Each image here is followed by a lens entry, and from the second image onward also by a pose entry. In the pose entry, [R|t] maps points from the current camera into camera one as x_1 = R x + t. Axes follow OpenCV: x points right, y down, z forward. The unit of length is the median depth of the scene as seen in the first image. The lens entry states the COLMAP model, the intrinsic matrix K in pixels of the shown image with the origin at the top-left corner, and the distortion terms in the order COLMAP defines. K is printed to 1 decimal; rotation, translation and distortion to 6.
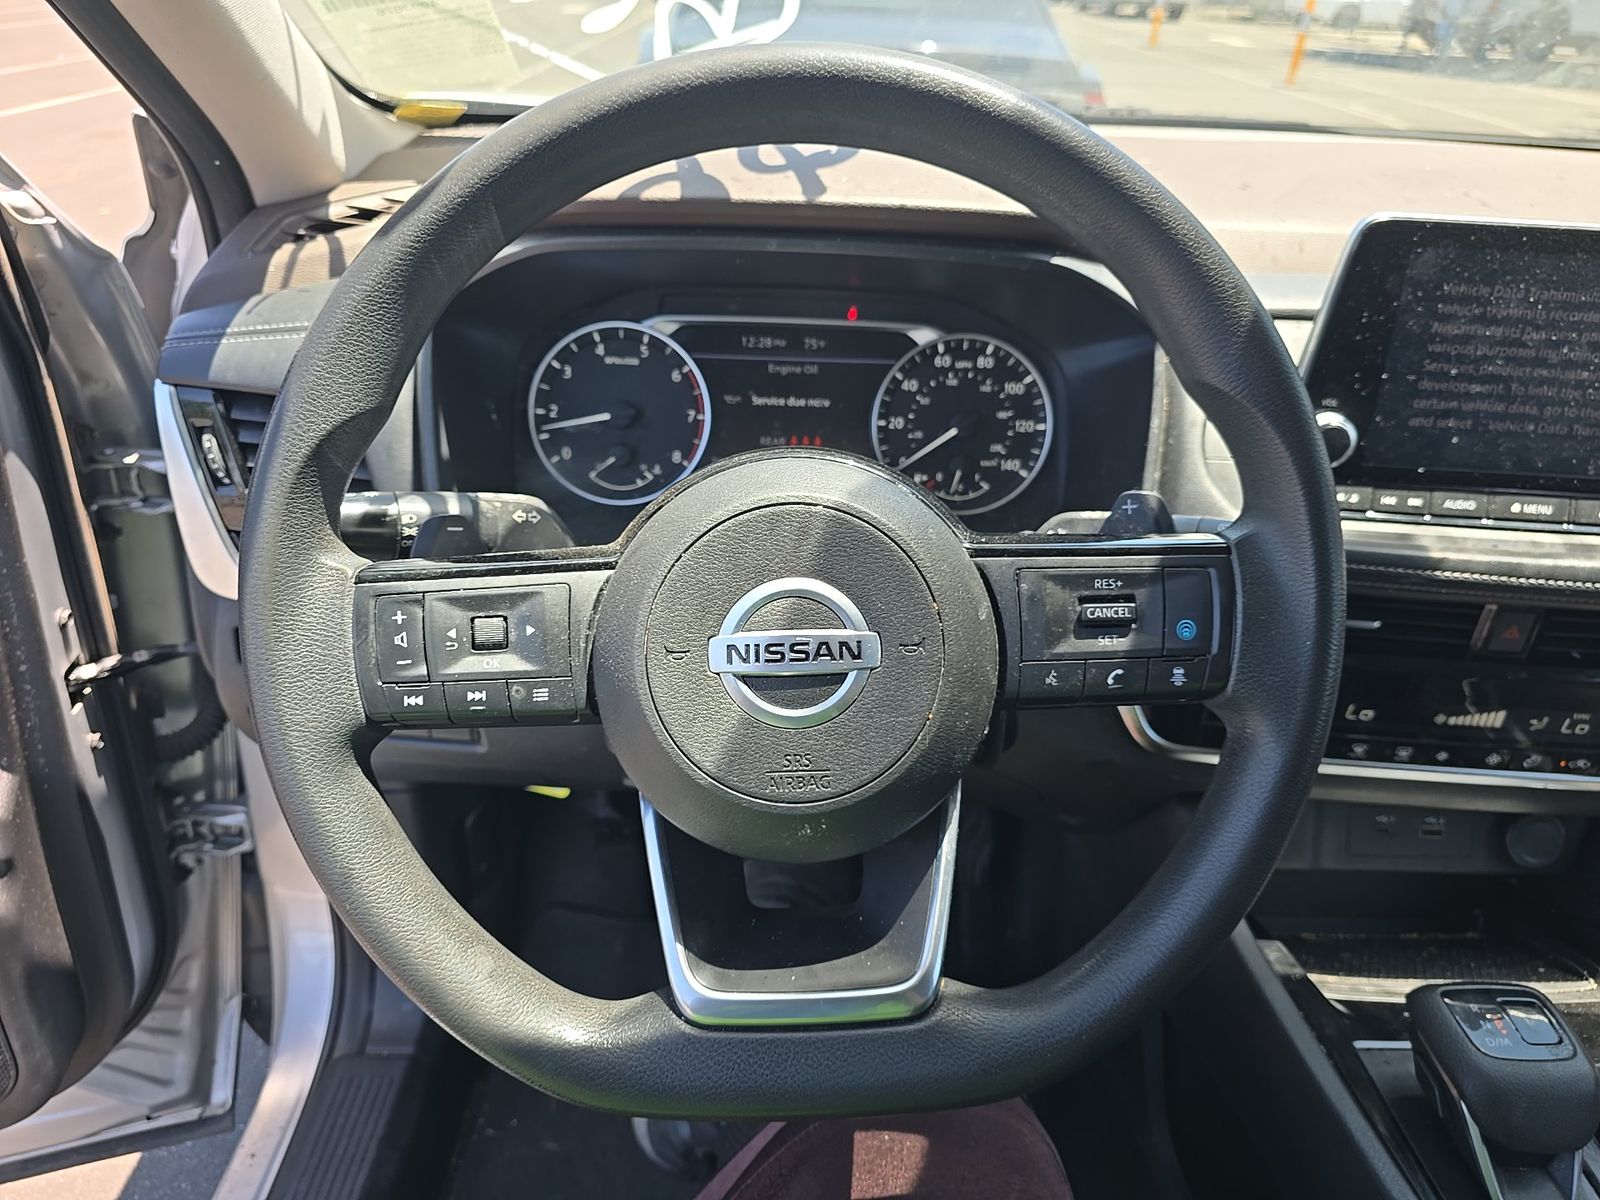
lens RADIAL K [[1068.9, 0, 800.0], [0, 1068.9, 600.0], [0, 0, 1]] dist [0.029736, -0.000836]
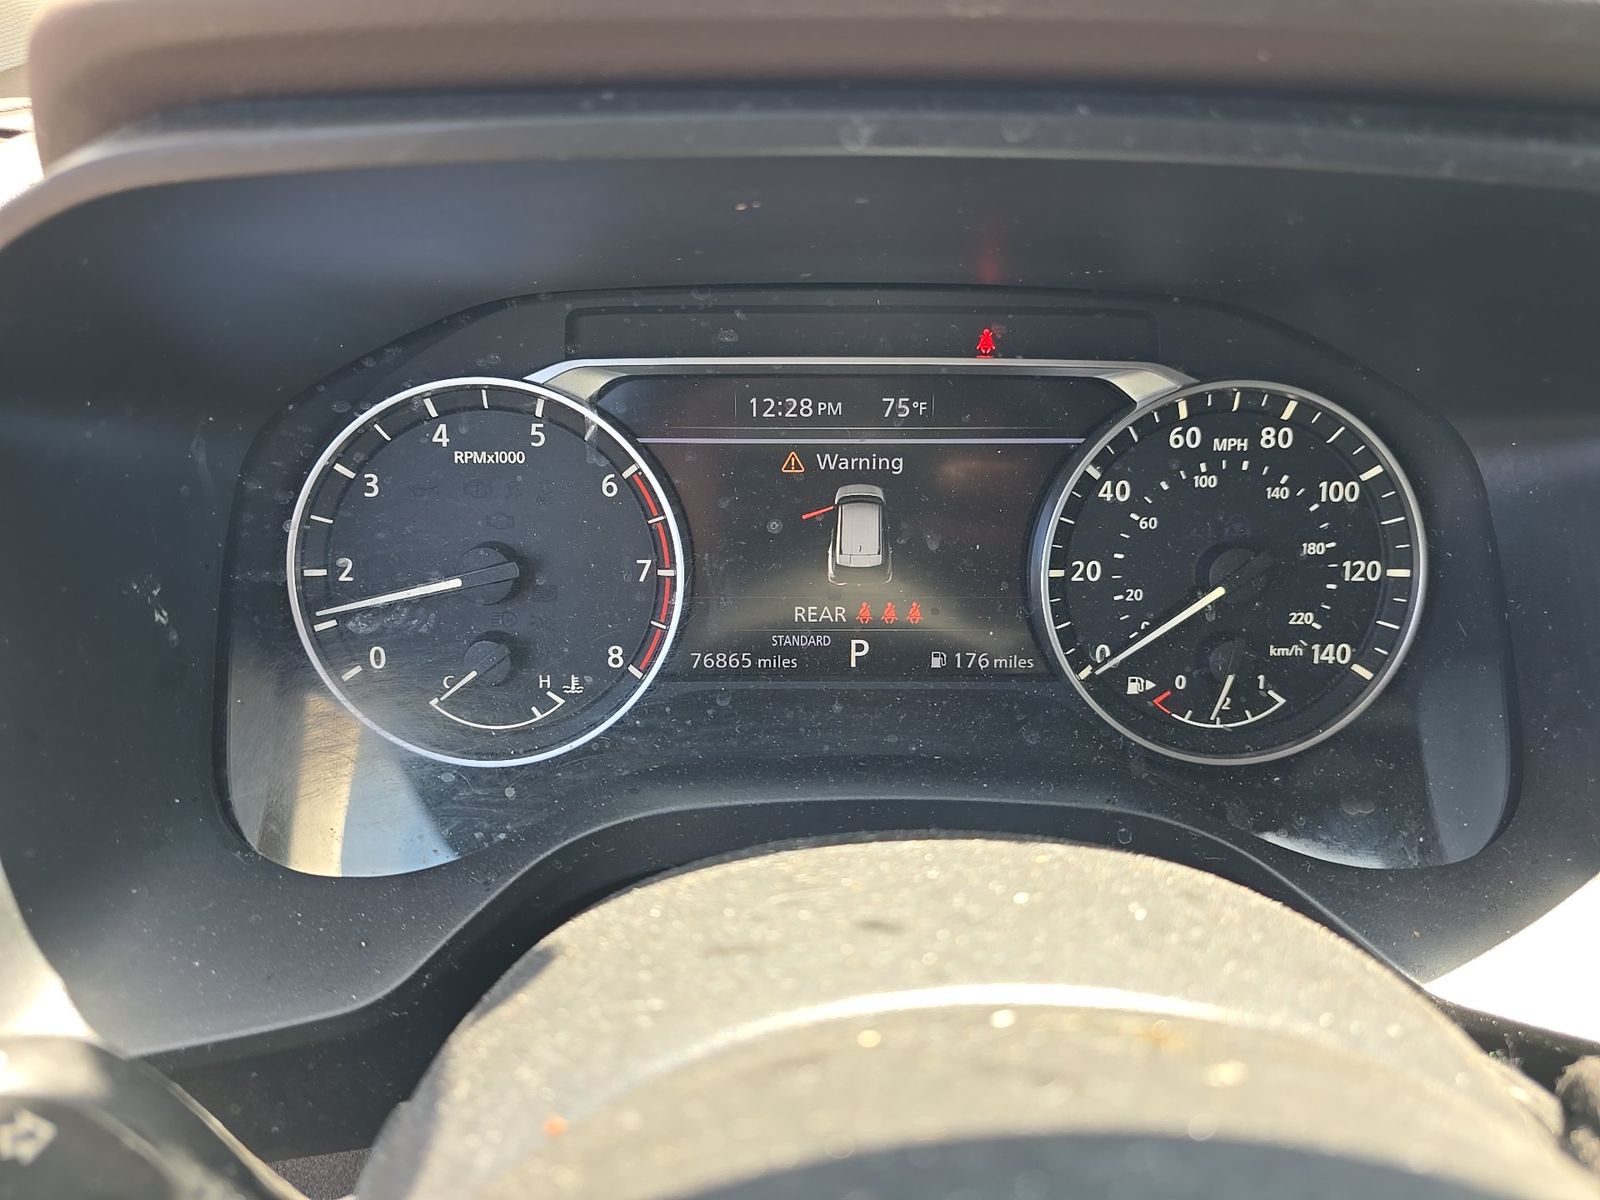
lens RADIAL K [[1083.1, 0, 800.0], [0, 1083.1, 600.0], [0, 0, 1]] dist [-0.010782, -0.004013]
pose [[0.999664, -0.025582, -0.004144, -0.033224], [0.025530, 0.999599, -0.012269, -0.151951], [0.004456, 0.012159, 0.999916, 0.535234]]
